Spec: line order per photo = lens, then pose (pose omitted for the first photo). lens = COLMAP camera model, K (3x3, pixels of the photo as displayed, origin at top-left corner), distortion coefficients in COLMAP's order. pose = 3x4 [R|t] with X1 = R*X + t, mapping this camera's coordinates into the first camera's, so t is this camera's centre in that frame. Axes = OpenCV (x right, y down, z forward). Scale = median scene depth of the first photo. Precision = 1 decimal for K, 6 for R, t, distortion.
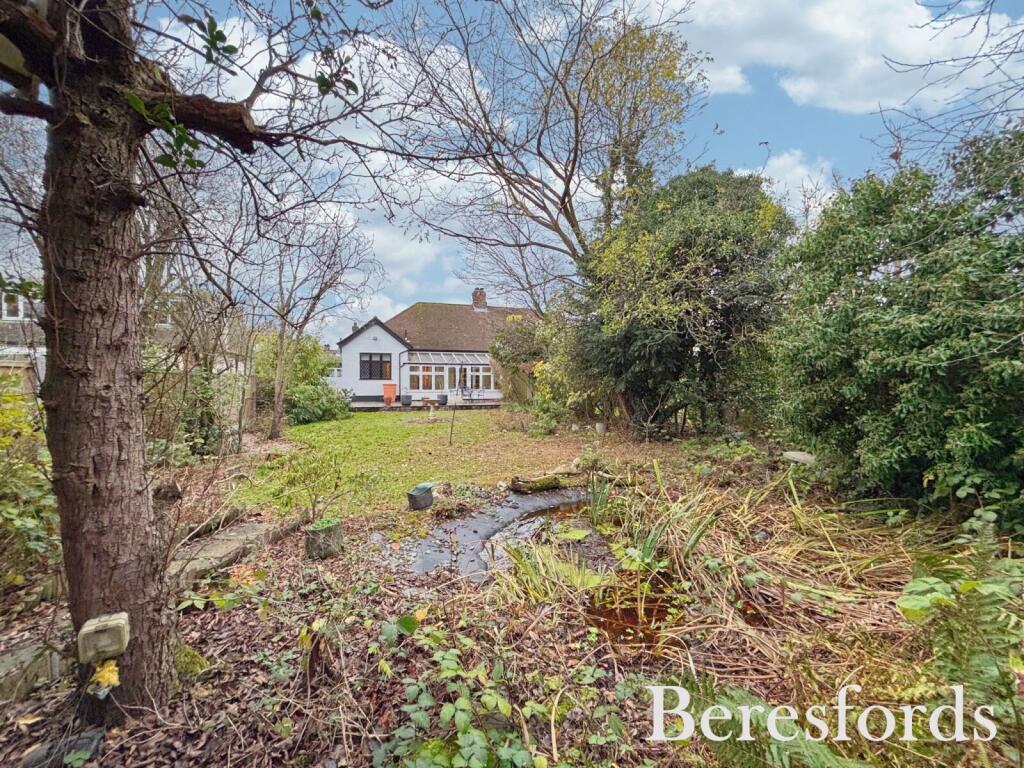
lens RADIAL K [[411.2, 0, 518.5], [0, 411.2, 390.5], [0, 0, 1]] dist [-0.002165, 0.001892]
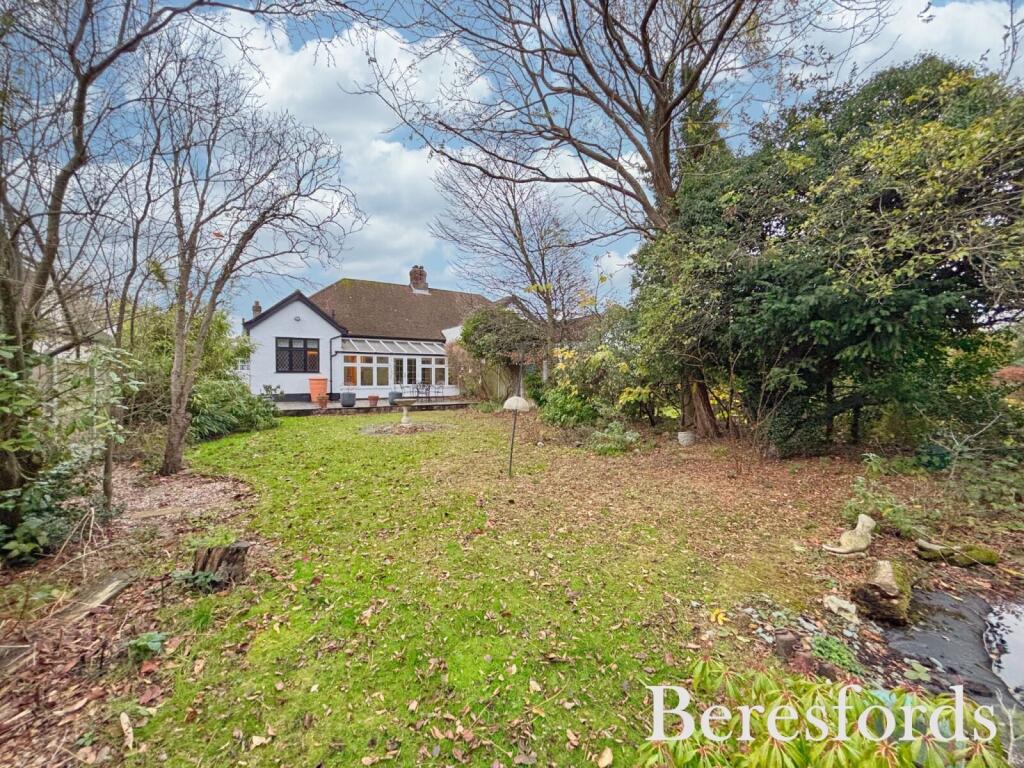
lens RADIAL K [[411.2, 0, 513.9], [0, 411.2, 385.7], [0, 0, 1]] dist [-0.002165, 0.001892]
pose [[0.974084, -0.005356, 0.226123, -0.129261], [0.005518, 0.999985, -0.000082, -0.000326], [-0.226119, 0.001328, 0.974099, 0.167025]]
